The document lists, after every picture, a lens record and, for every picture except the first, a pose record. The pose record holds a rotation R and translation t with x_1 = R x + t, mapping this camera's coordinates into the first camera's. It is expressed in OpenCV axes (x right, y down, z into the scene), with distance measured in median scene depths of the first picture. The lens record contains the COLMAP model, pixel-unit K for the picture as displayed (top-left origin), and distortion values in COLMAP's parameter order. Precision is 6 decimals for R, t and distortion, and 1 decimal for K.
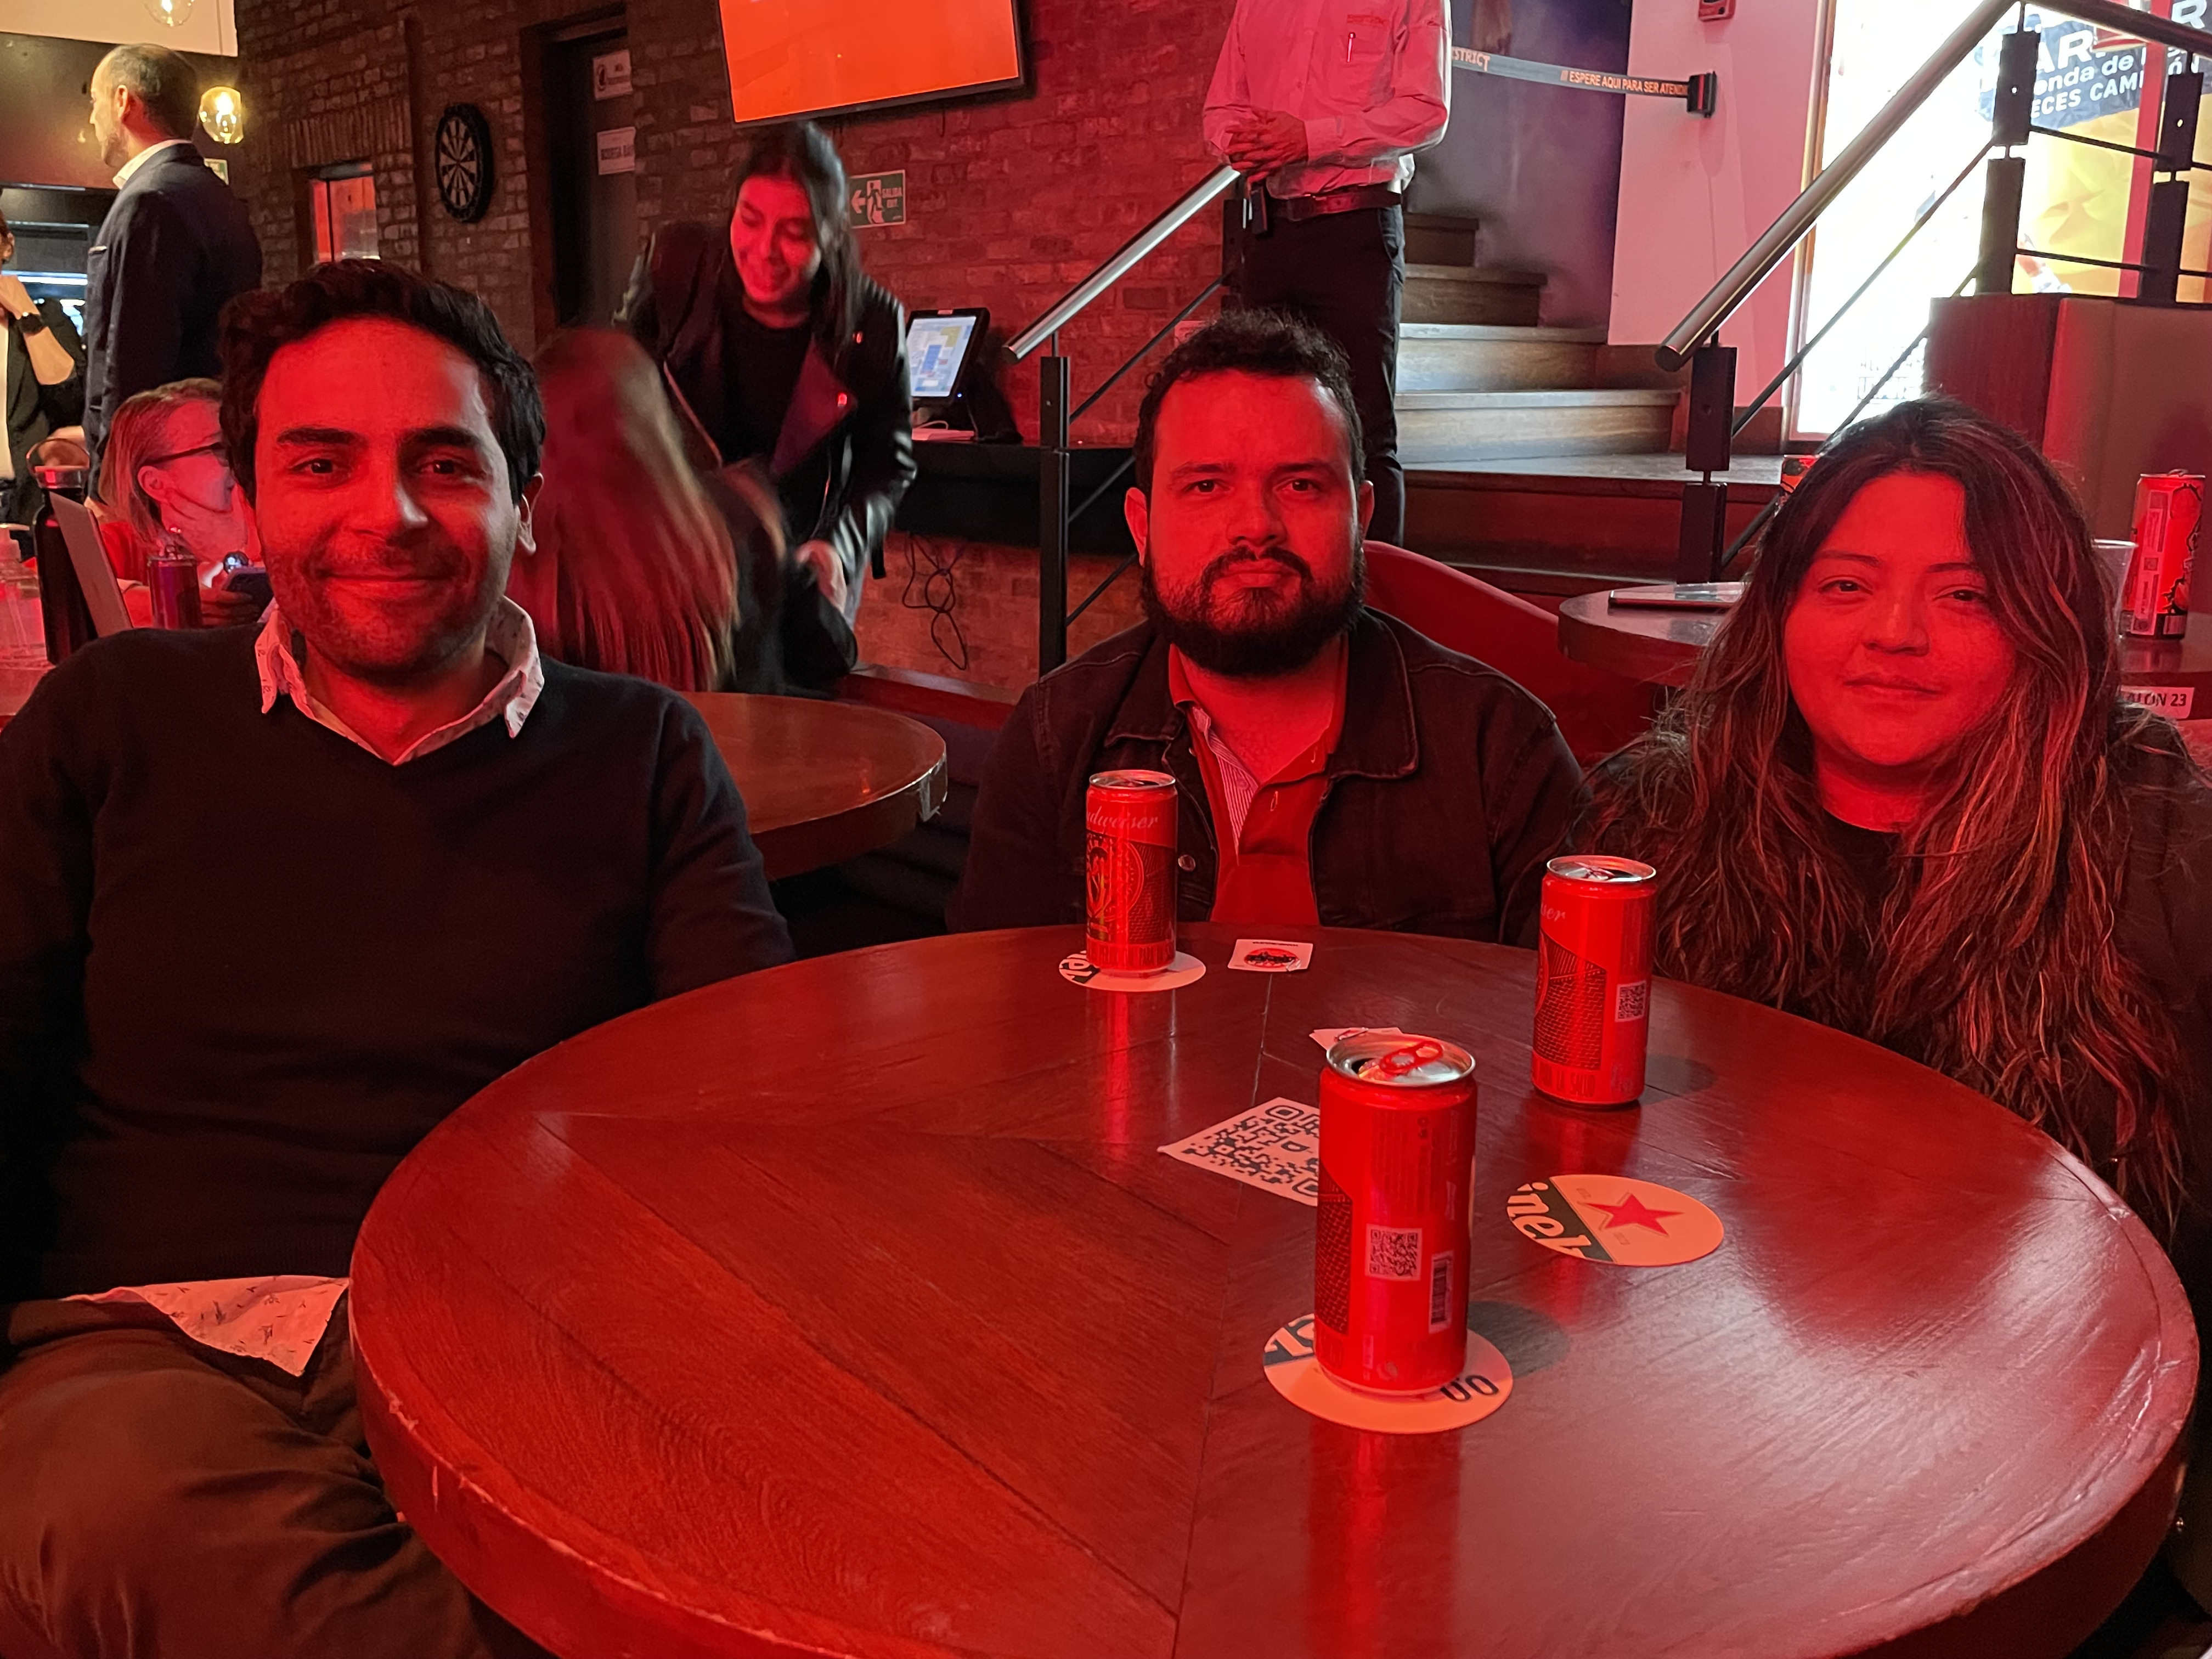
lens RADIAL K [[1926.1, 0, 1106.0], [0, 1926.1, 829.5], [0, 0, 1]] dist [0.006840, -0.015632]
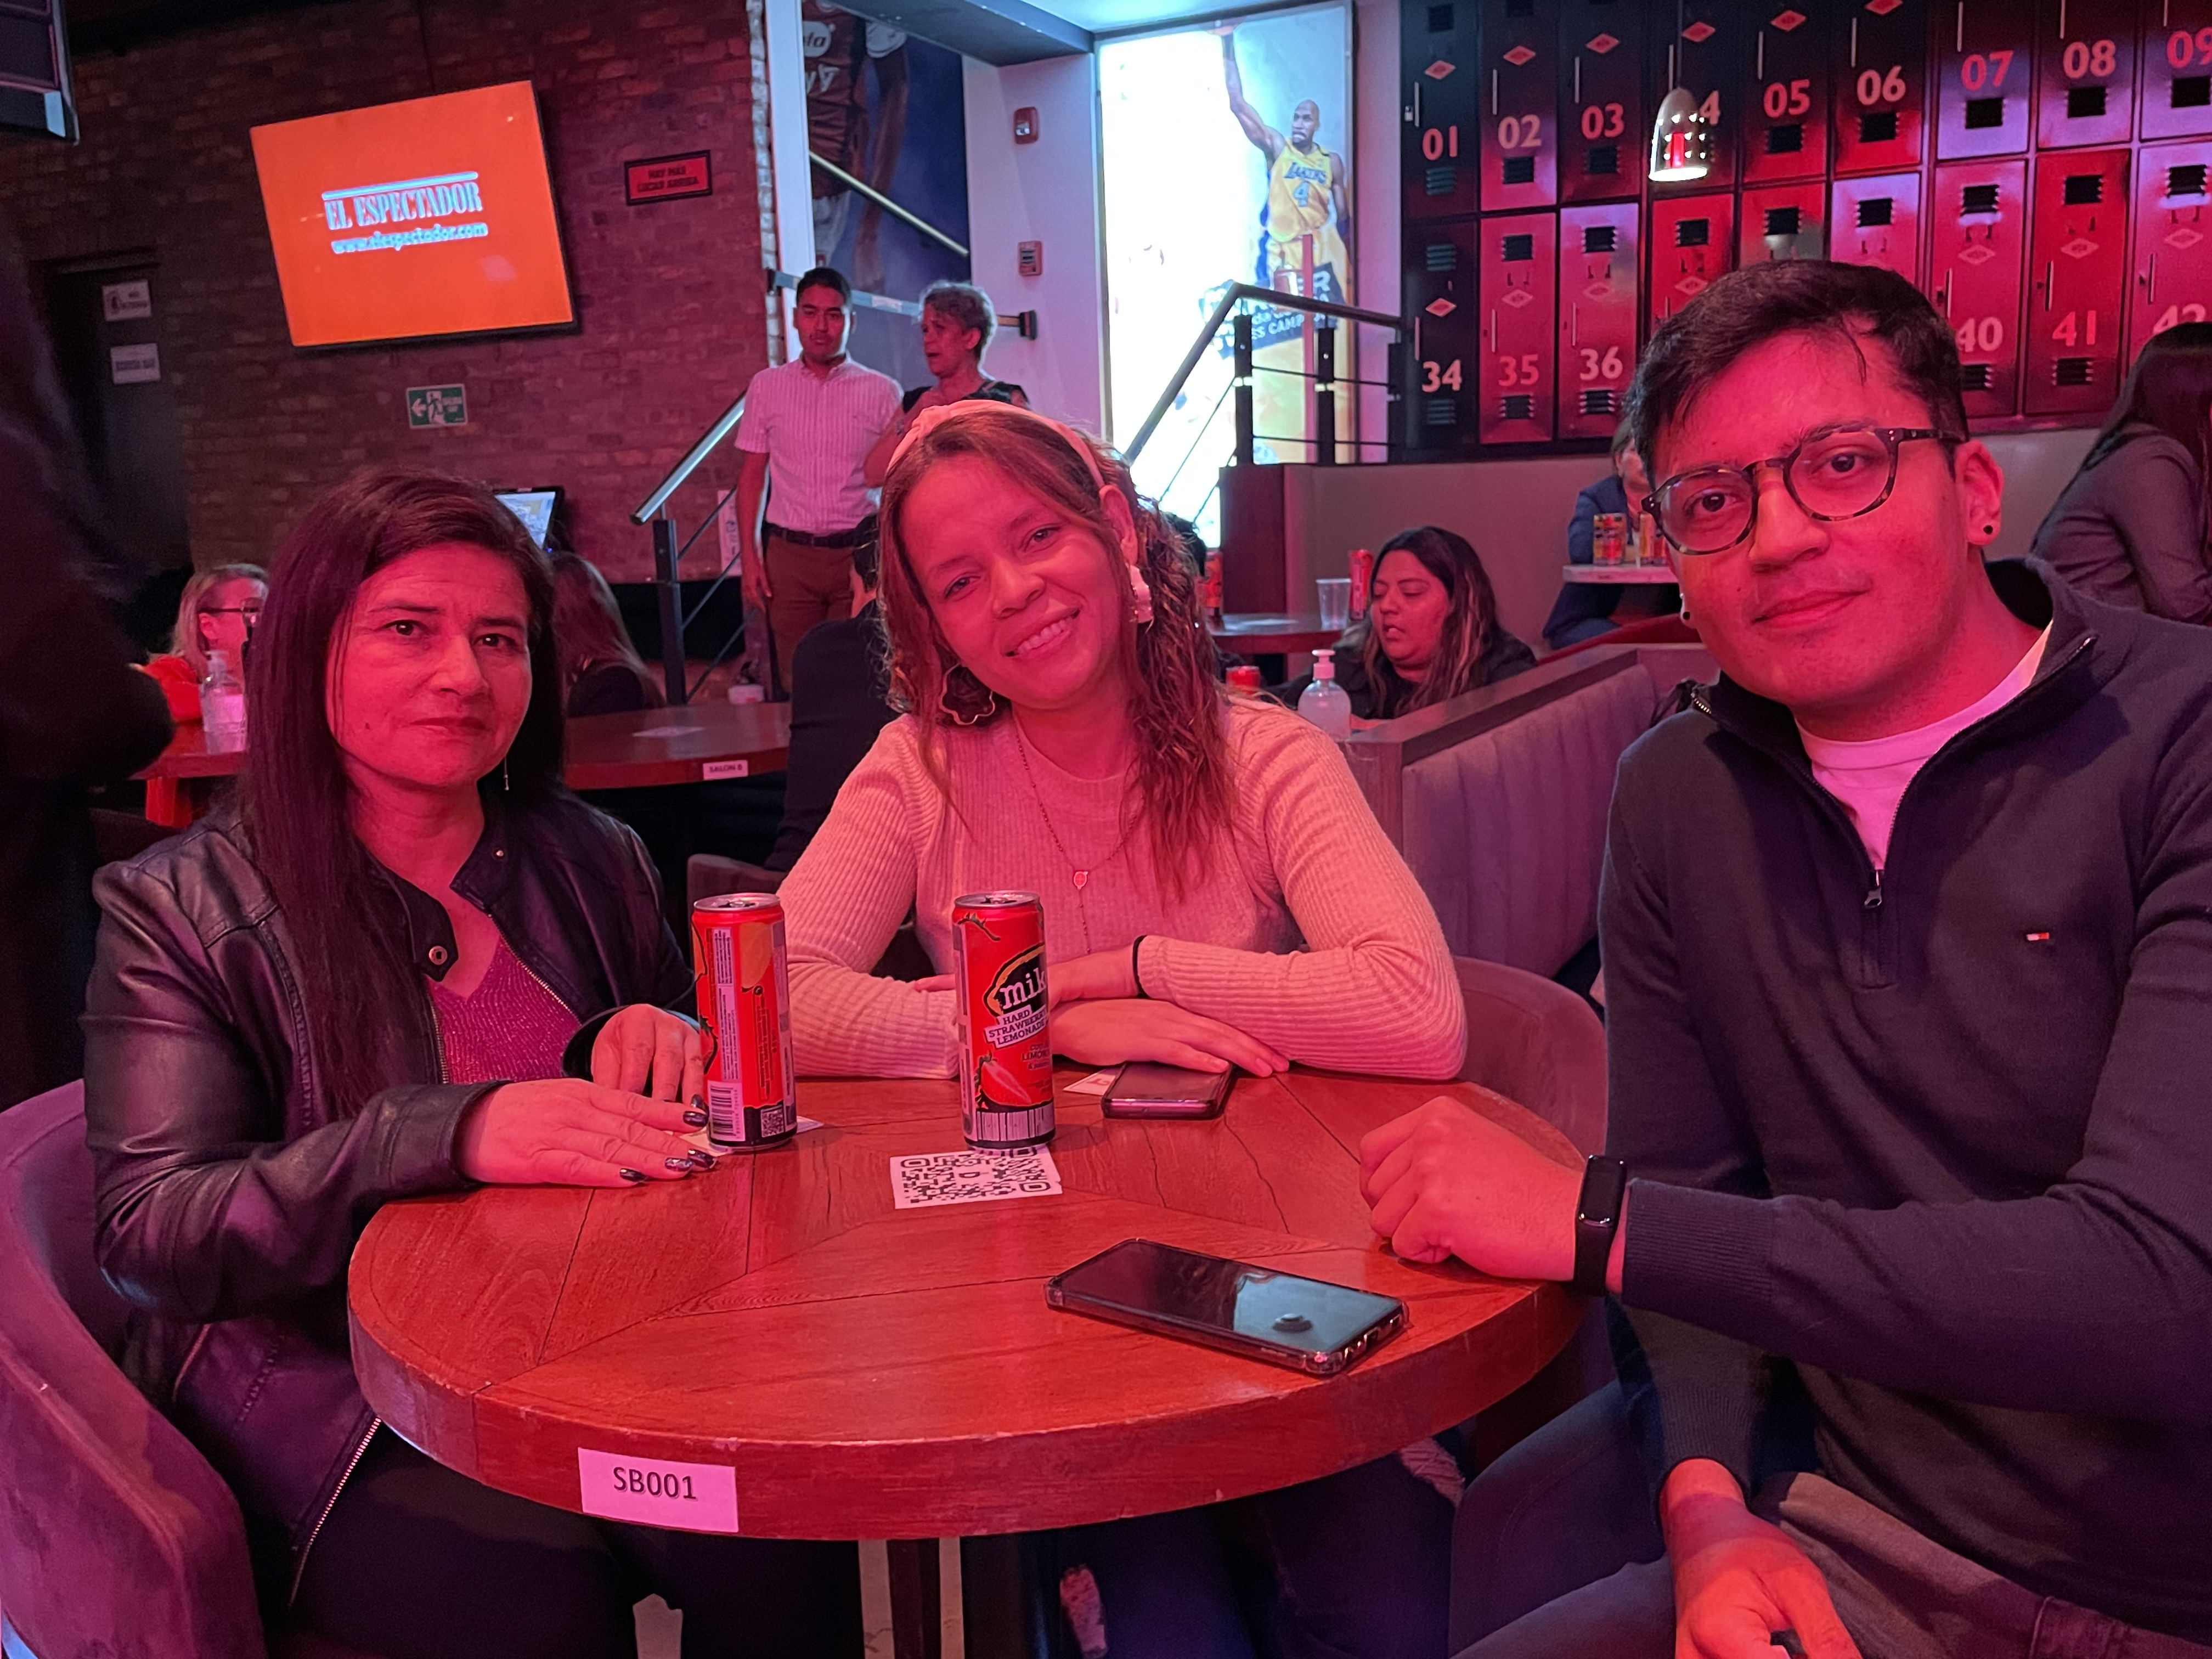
lens RADIAL K [[1888.8, 0, 1106.0], [0, 1888.8, 829.5], [0, 0, 1]] dist [0.038577, -0.116460]
pose [[0.927277, -0.101256, 0.360422, -0.207855], [0.126261, 0.990909, -0.046456, 0.078648], [-0.352441, 0.088584, 0.931632, -0.352427]]
